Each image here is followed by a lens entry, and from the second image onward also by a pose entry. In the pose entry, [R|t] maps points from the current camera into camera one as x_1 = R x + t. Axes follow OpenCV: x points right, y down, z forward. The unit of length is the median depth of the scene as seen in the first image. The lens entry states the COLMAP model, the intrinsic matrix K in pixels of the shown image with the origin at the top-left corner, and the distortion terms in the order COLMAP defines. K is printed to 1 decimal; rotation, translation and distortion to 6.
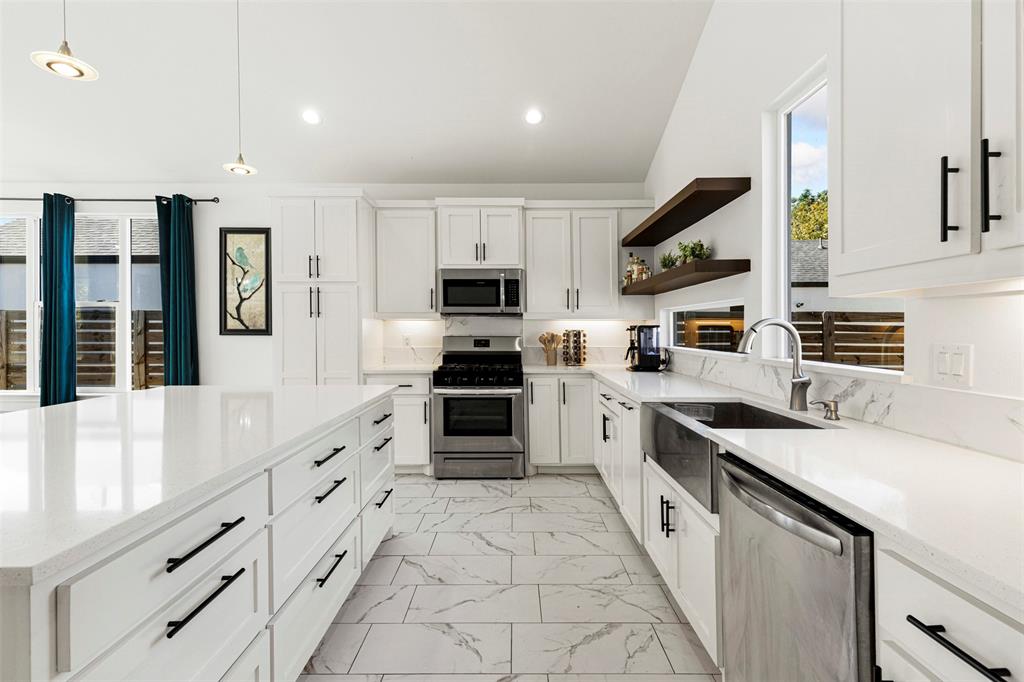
lens RADIAL K [[463.0, 0, 513.1], [0, 463.0, 333.4], [0, 0, 1]] dist [0.007396, -0.000515]
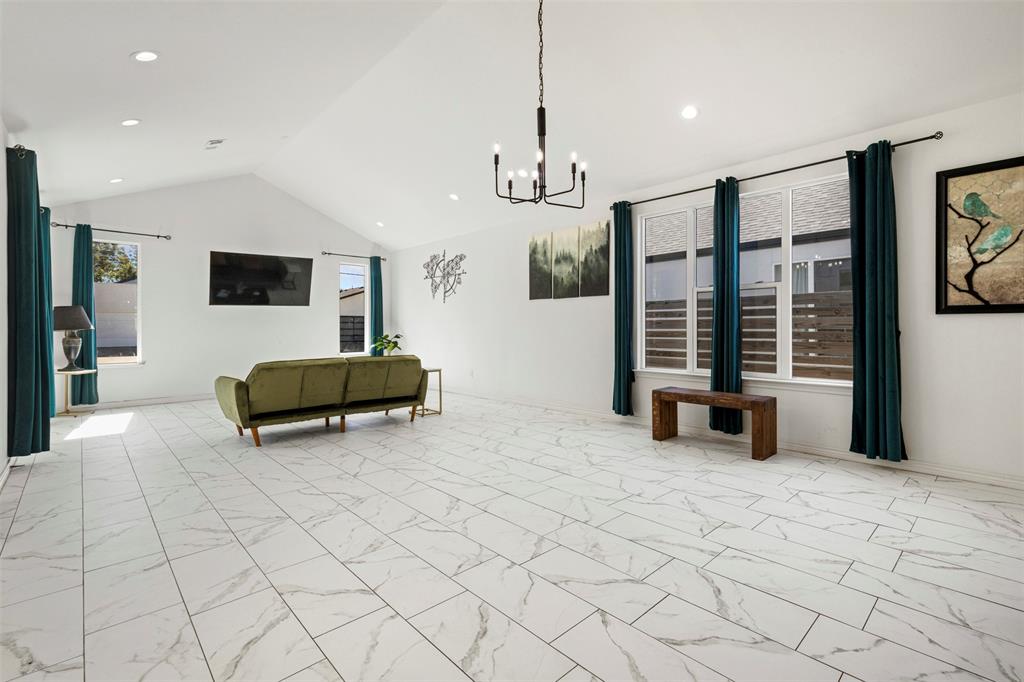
lens RADIAL K [[463.0, 0, 507.1], [0, 463.0, 338.9], [0, 0, 1]] dist [0.007396, -0.000515]
pose [[0.677533, 0.013226, -0.735373, -0.568861], [-0.002715, 0.999876, 0.015482, 0.035776], [0.735487, -0.008493, 0.677485, -0.034199]]
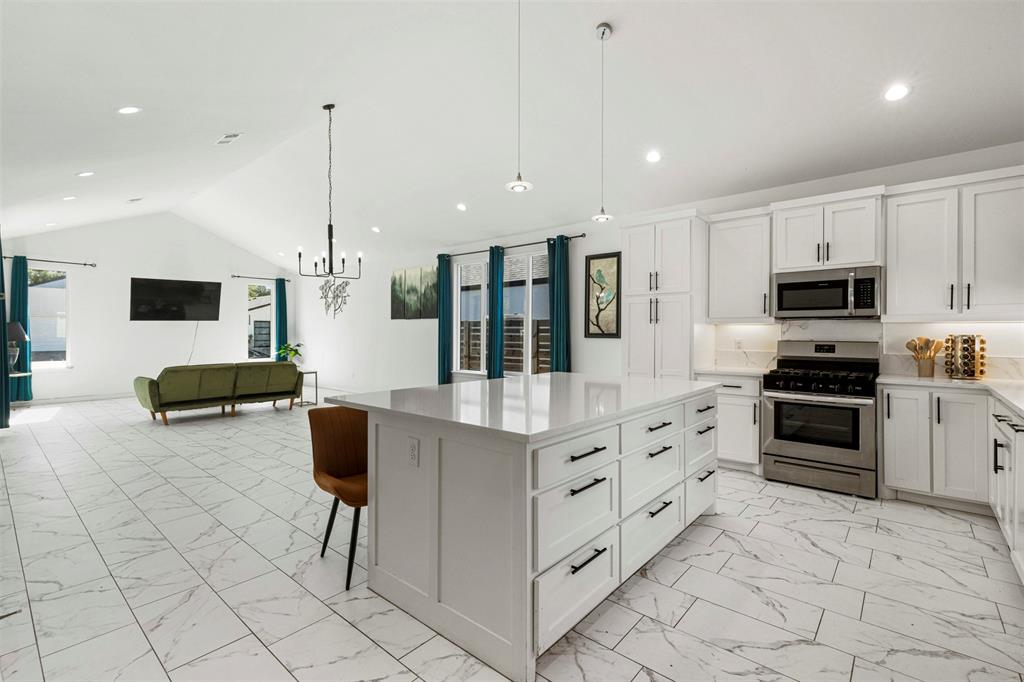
lens RADIAL K [[463.0, 0, 508.0], [0, 463.0, 343.3], [0, 0, 1]] dist [0.007396, -0.000515]
pose [[0.753891, 0.016126, -0.656801, 0.070200], [-0.007601, 0.999846, 0.015824, 0.000385], [0.656955, -0.006937, 0.753898, -0.139886]]
